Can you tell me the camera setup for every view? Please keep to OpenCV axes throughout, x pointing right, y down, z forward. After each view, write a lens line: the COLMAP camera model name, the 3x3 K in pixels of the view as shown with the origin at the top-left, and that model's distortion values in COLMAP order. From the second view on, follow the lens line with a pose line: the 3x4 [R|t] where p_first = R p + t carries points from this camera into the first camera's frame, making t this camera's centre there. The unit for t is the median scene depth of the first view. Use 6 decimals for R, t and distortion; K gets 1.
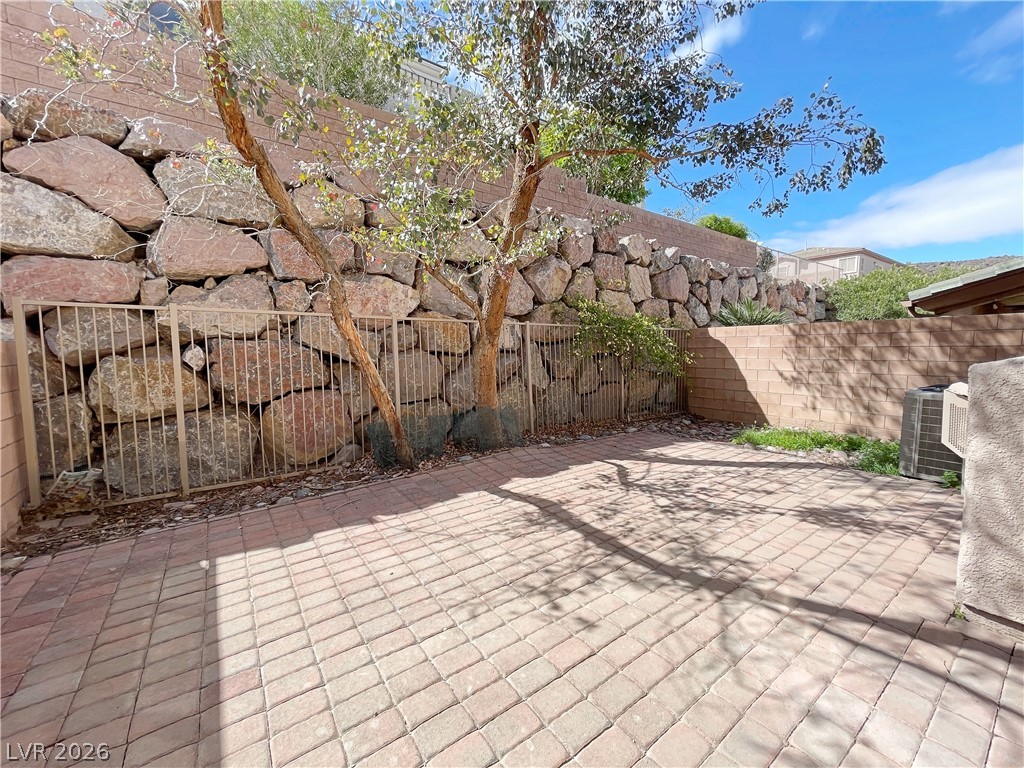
lens RADIAL K [[410.0, 0, 513.4], [0, 410.0, 380.4], [0, 0, 1]] dist [-0.004339, 0.000617]
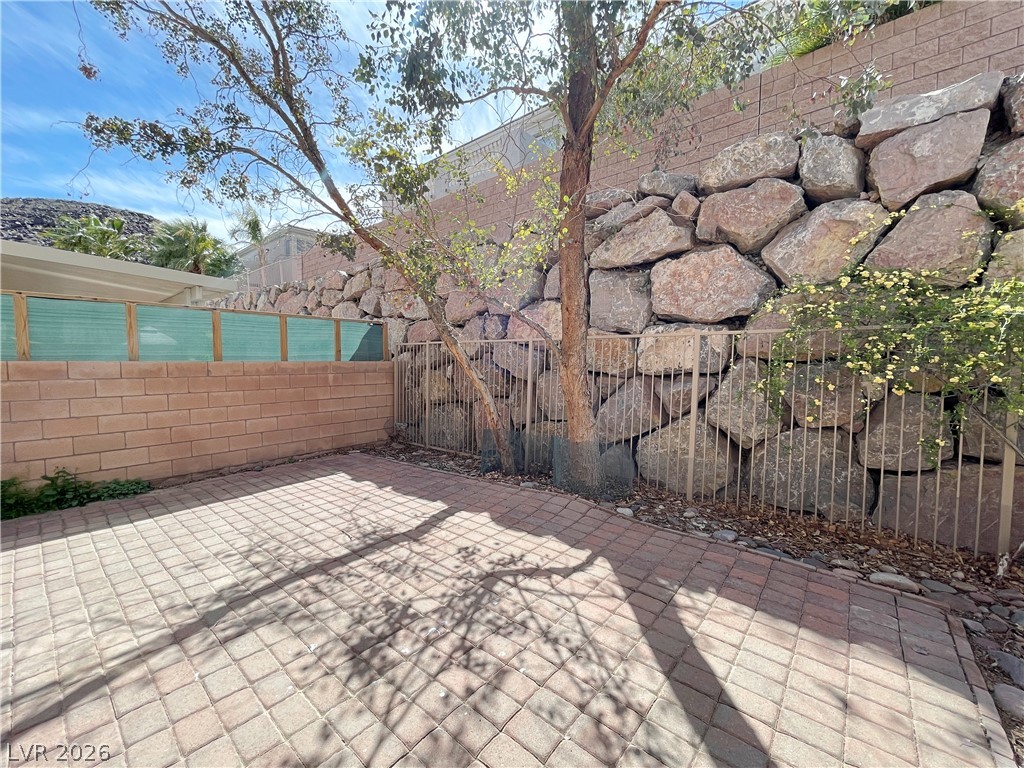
lens RADIAL K [[410.0, 0, 513.4], [0, 410.0, 382.4], [0, 0, 1]] dist [-0.004339, 0.000617]
pose [[0.260135, 0.060904, -0.963650, 1.014378], [-0.080073, 0.995932, 0.041329, -0.107768], [0.962246, 0.066411, 0.263953, 0.921386]]
